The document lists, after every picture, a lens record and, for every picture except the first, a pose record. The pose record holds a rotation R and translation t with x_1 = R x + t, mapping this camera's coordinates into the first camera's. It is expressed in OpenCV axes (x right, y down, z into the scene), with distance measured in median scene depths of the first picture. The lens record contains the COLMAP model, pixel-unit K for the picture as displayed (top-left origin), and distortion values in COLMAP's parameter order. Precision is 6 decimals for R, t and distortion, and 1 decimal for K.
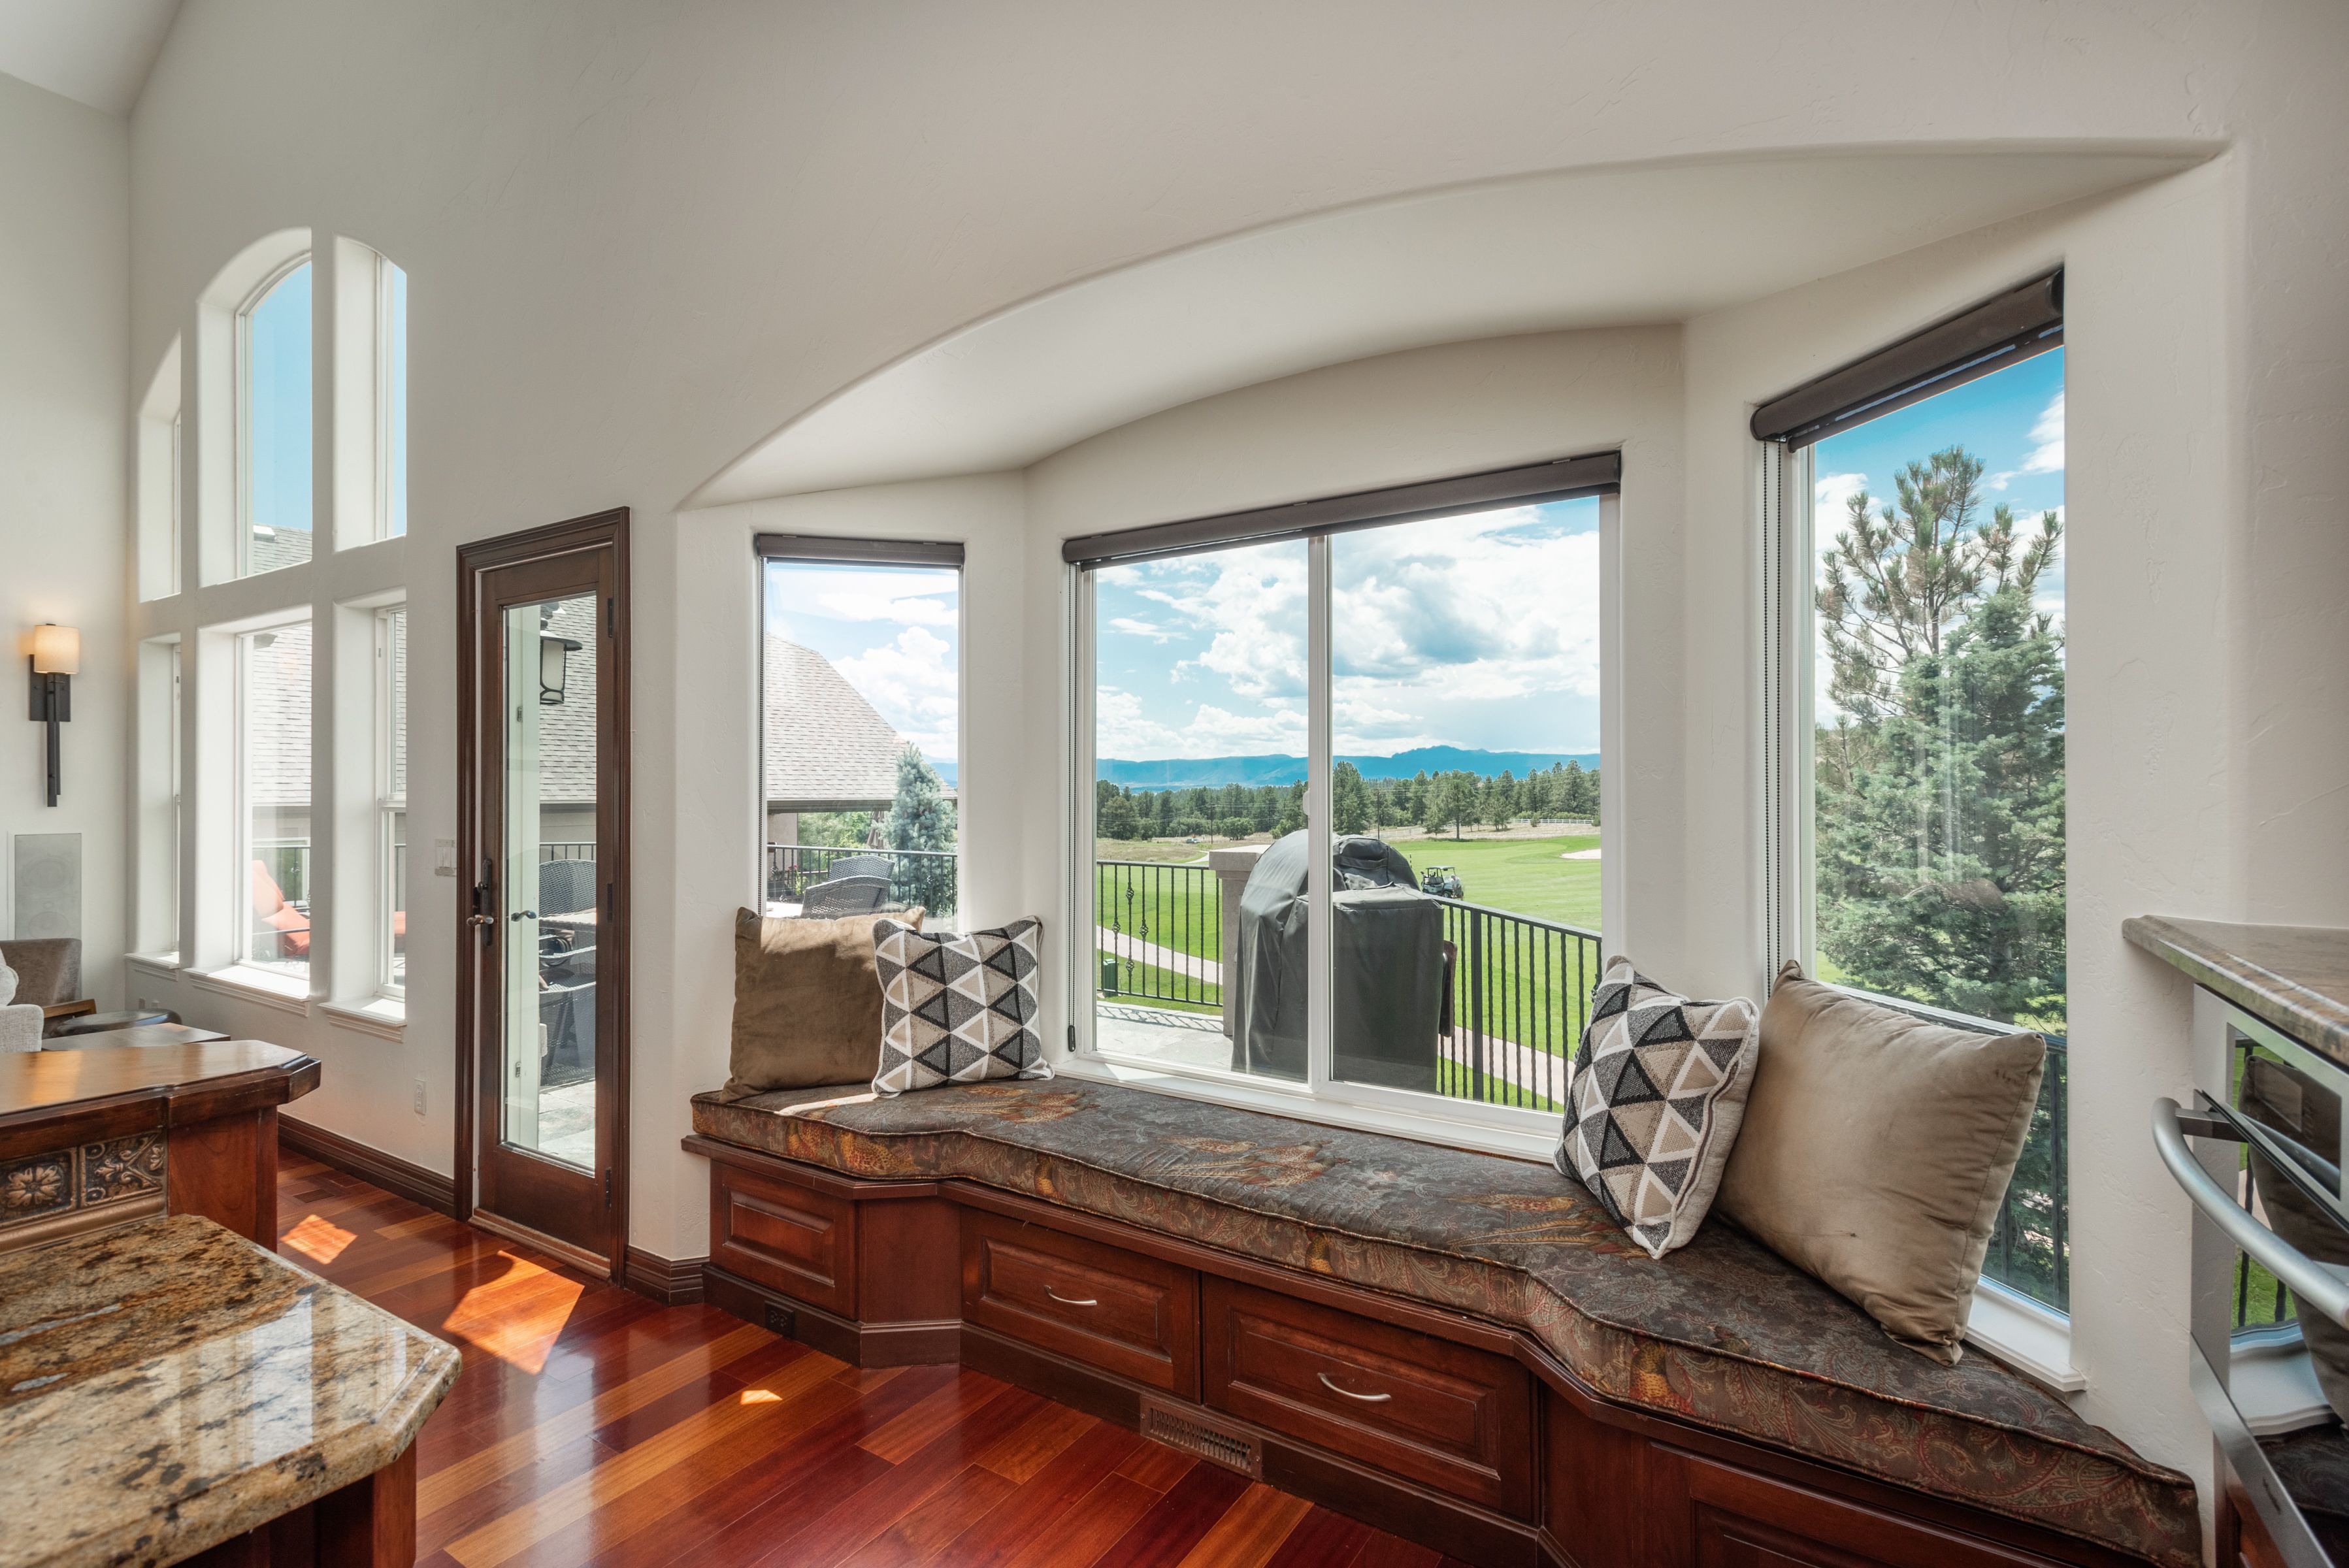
lens RADIAL K [[1095.2, 0, 1171.4], [0, 1095.2, 774.3], [0, 0, 1]] dist [0.014871, -0.005004]
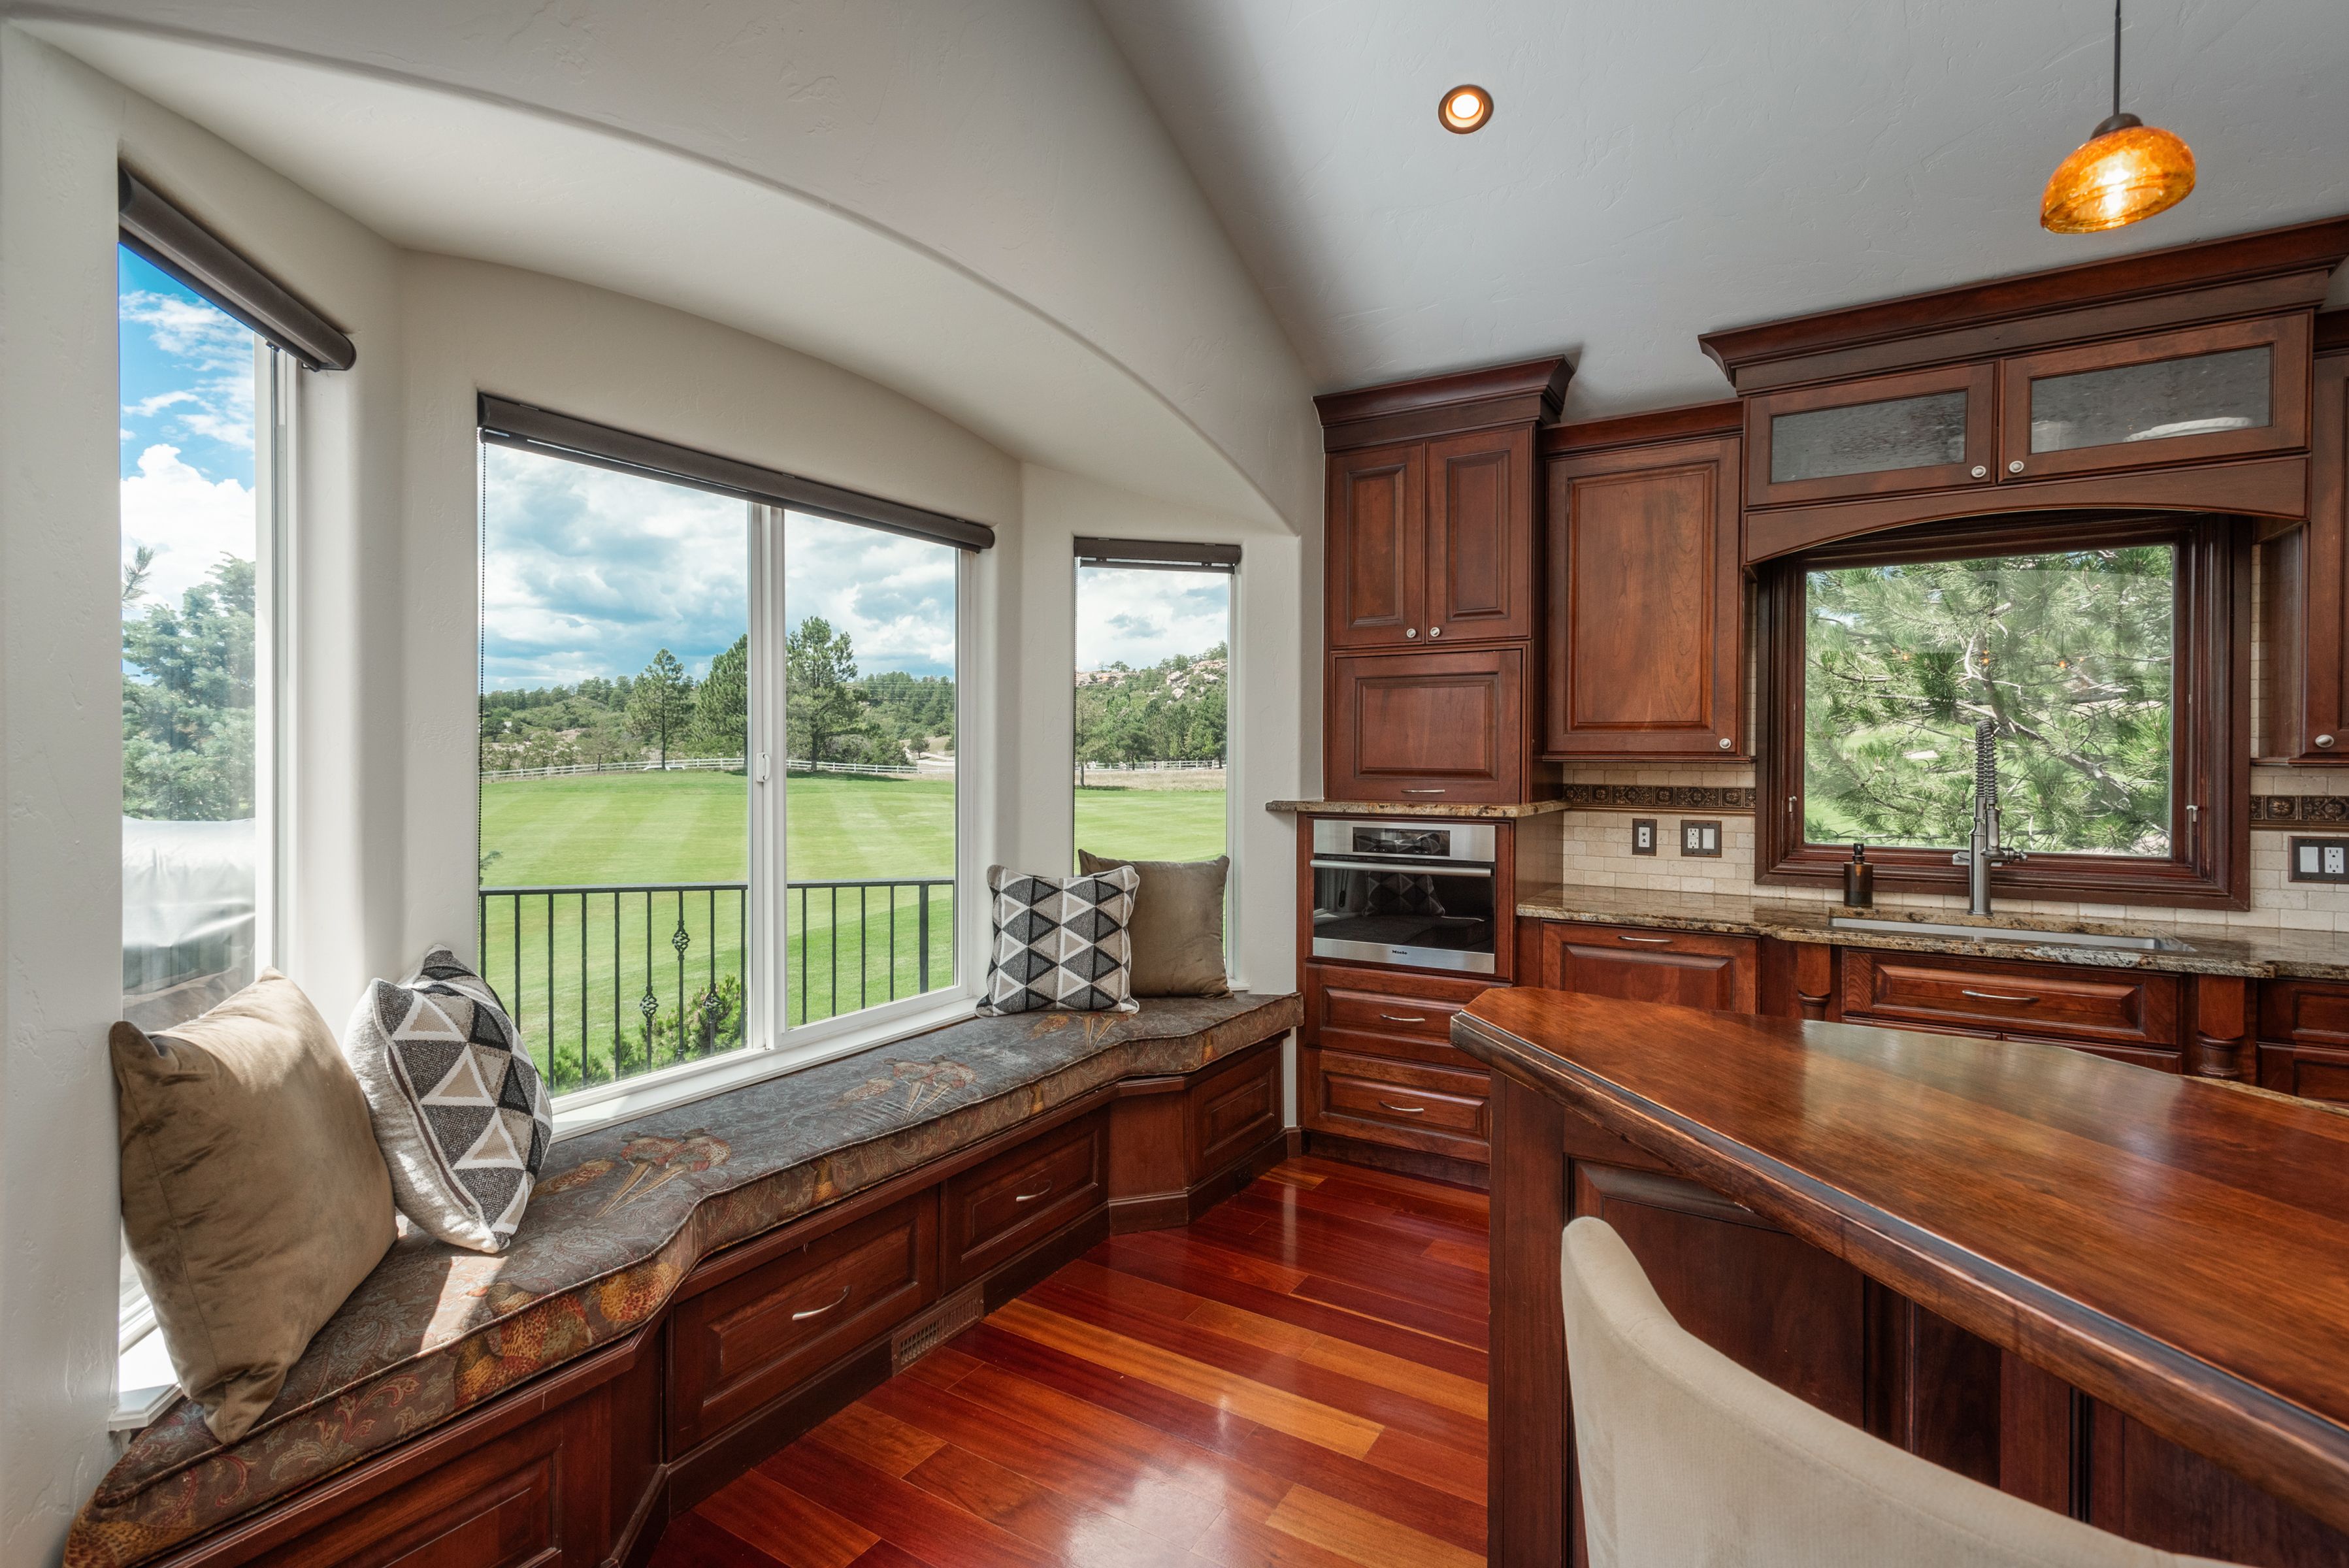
lens RADIAL K [[1095.2, 0, 1170.5], [0, 1095.2, 767.4], [0, 0, 1]] dist [0.014871, -0.005004]
pose [[-0.020706, -0.008722, 0.999748, -0.785419], [-0.013290, 0.999876, 0.008448, 0.010978], [-0.999697, -0.013112, -0.020819, 0.565305]]
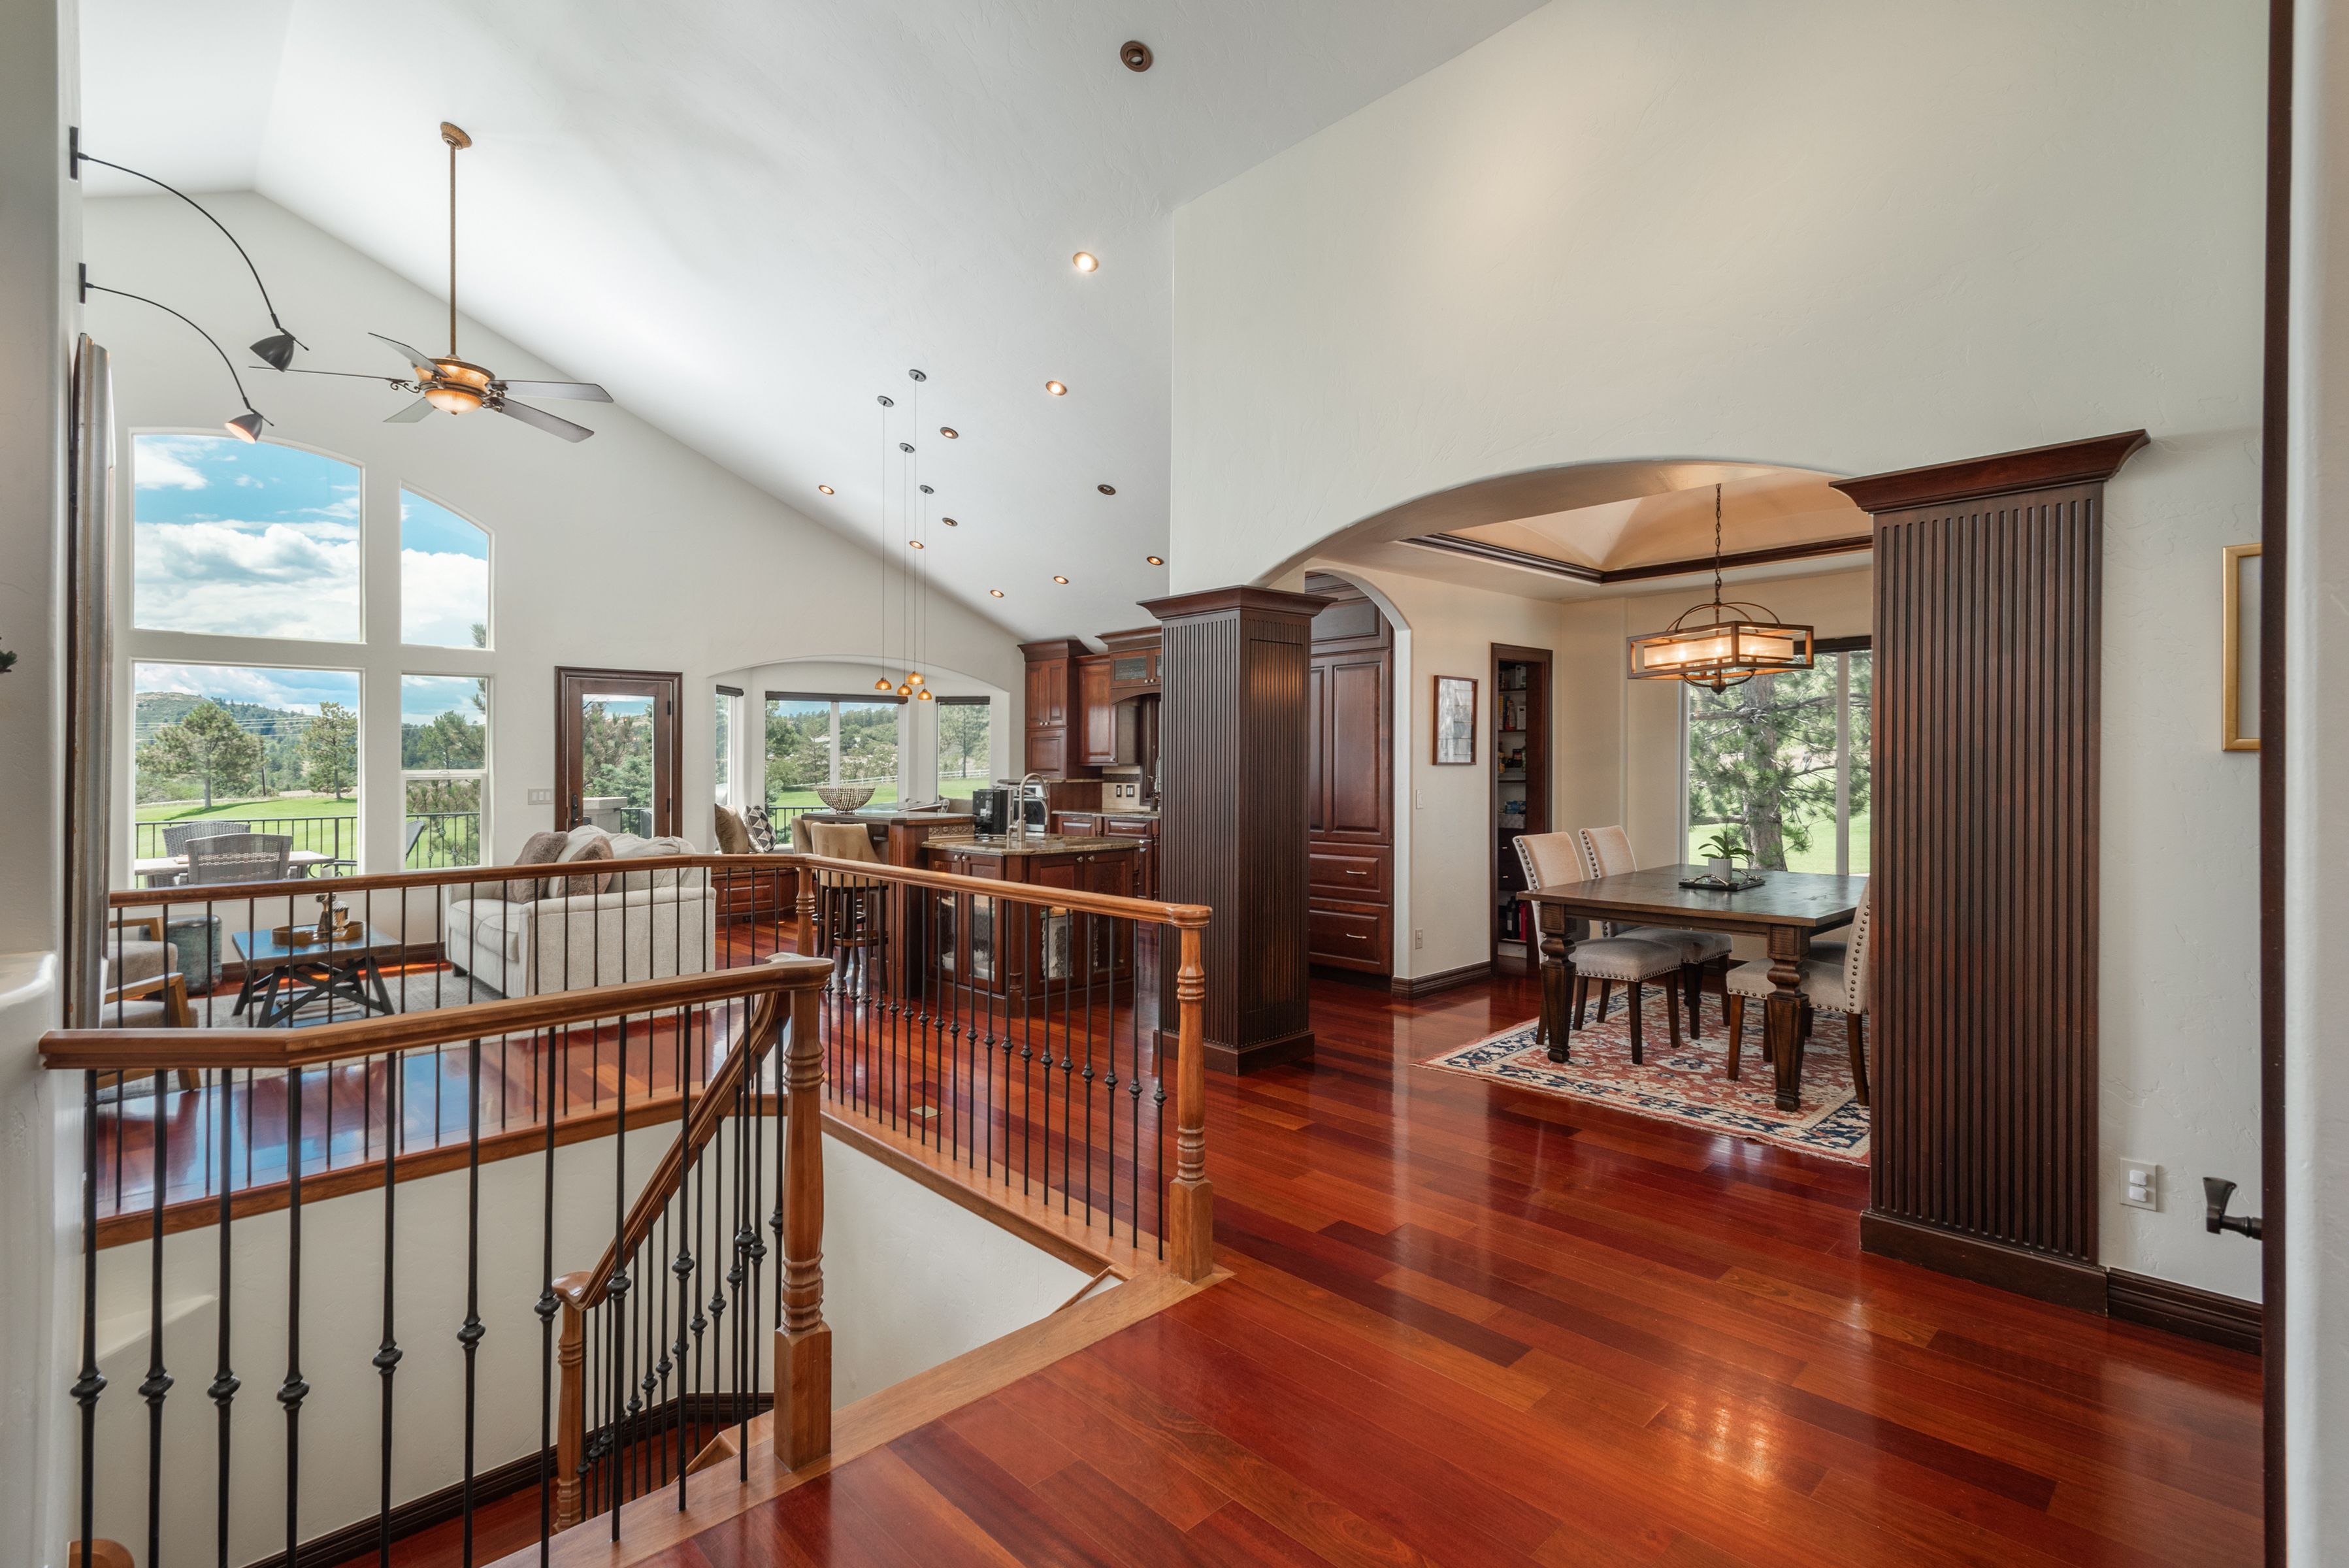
lens RADIAL K [[1095.2, 0, 1163.1], [0, 1095.2, 787.3], [0, 0, 1]] dist [0.014871, -0.005004]
pose [[0.245978, -0.021060, 0.969047, -2.955978], [-0.003564, 0.999738, 0.022632, -0.001755], [-0.969269, -0.009020, 0.245838, -0.965202]]
